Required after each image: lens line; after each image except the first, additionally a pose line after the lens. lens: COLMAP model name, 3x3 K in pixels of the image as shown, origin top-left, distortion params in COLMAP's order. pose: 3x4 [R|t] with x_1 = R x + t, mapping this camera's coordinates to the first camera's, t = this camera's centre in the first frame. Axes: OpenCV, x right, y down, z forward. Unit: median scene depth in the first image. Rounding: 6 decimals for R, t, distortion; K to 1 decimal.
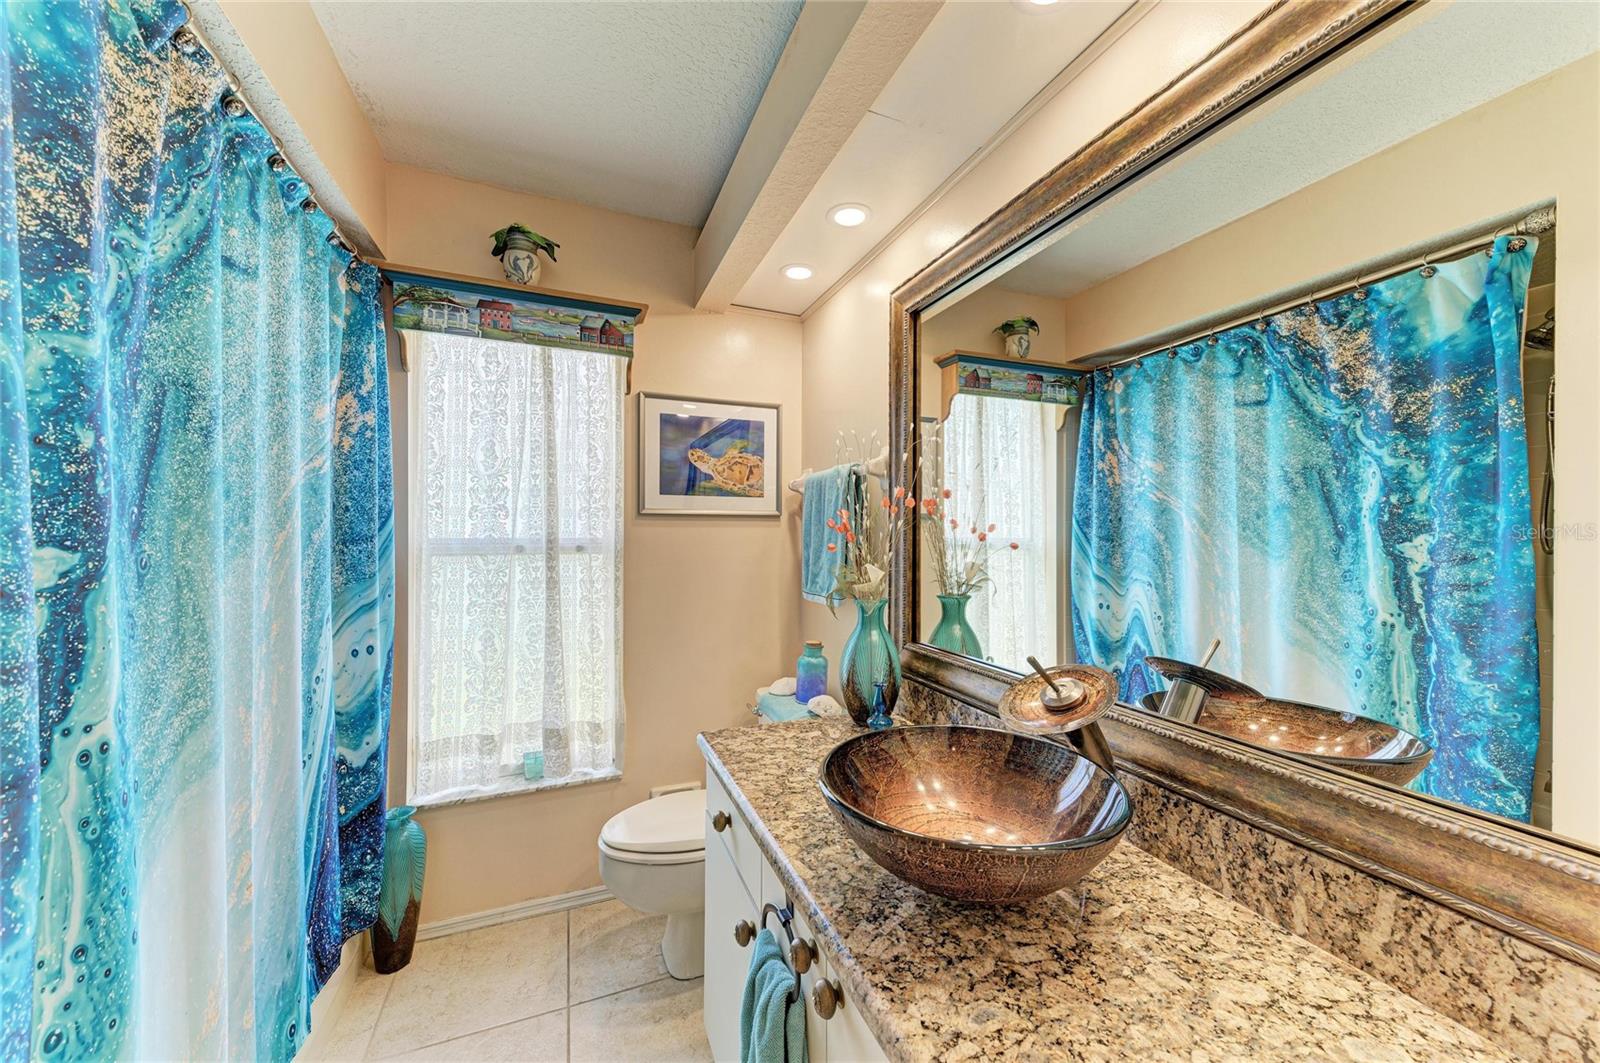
lens RADIAL K [[582.7, 0, 800.0], [0, 582.7, 531.5], [0, 0, 1]] dist [0.000633, -0.000148]
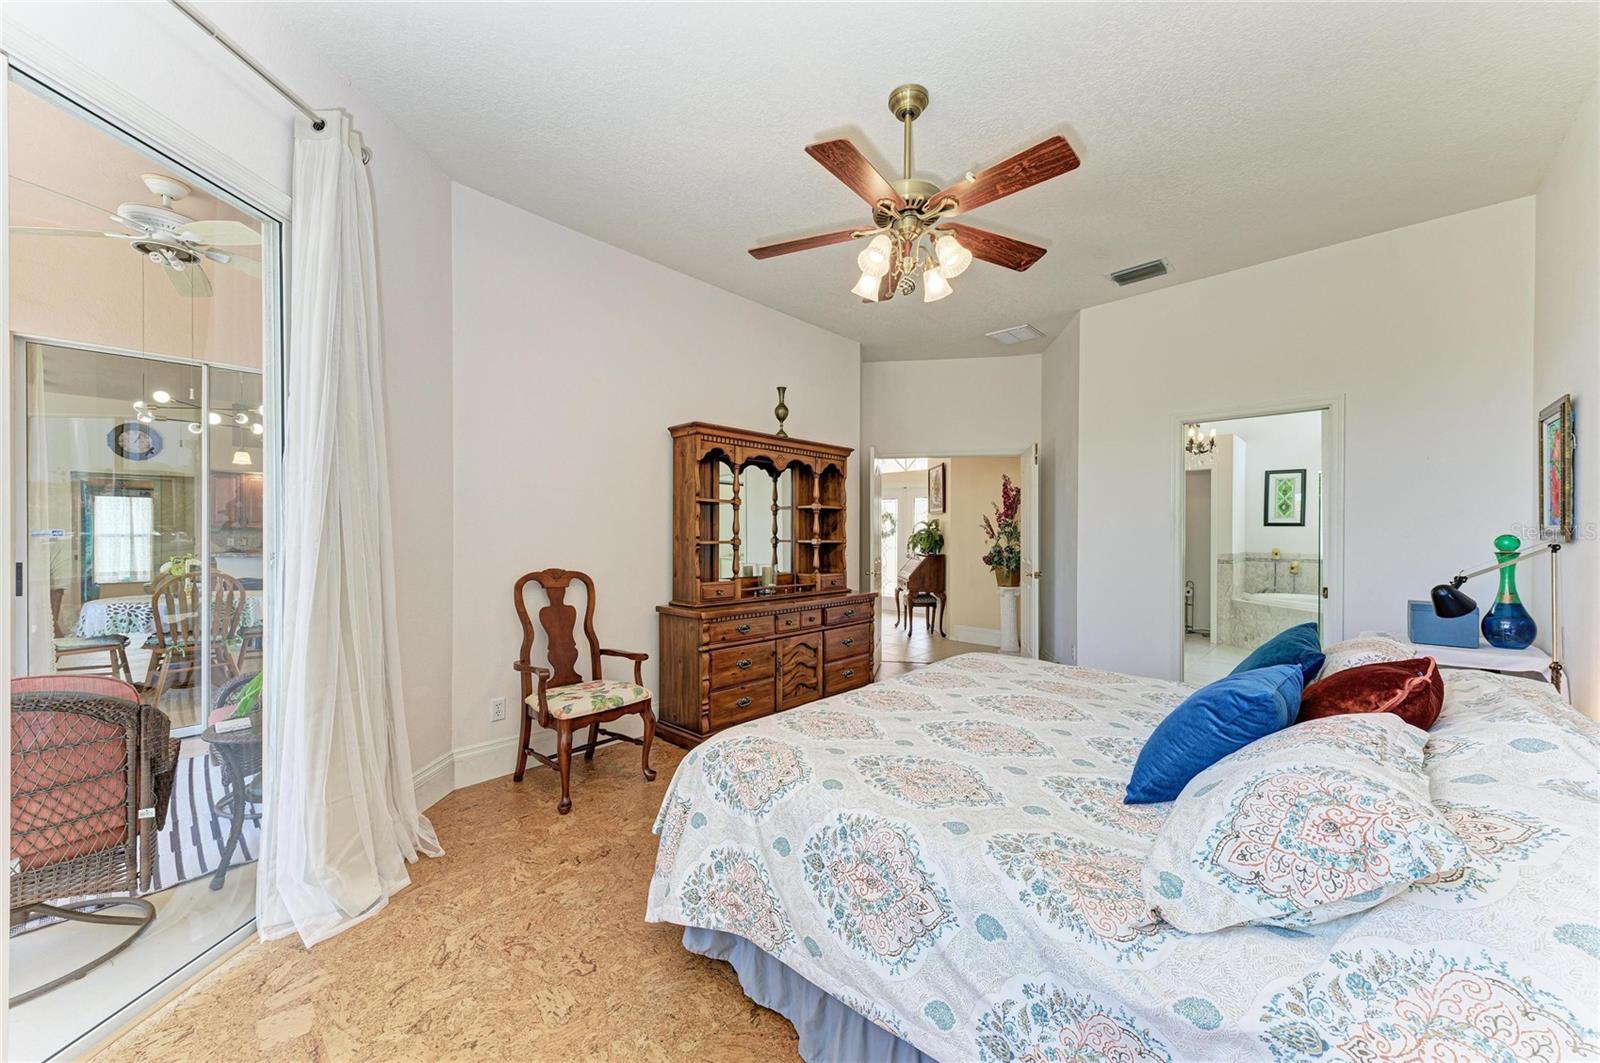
lens RADIAL K [[582.7, 0, 800.0], [0, 582.7, 531.5], [0, 0, 1]] dist [0.000633, -0.000148]
pose [[0.899960, -0.003334, 0.435960, 2.541022], [0.001187, 0.999986, 0.005198, -0.023838], [-0.435971, -0.004160, 0.899951, -5.976541]]
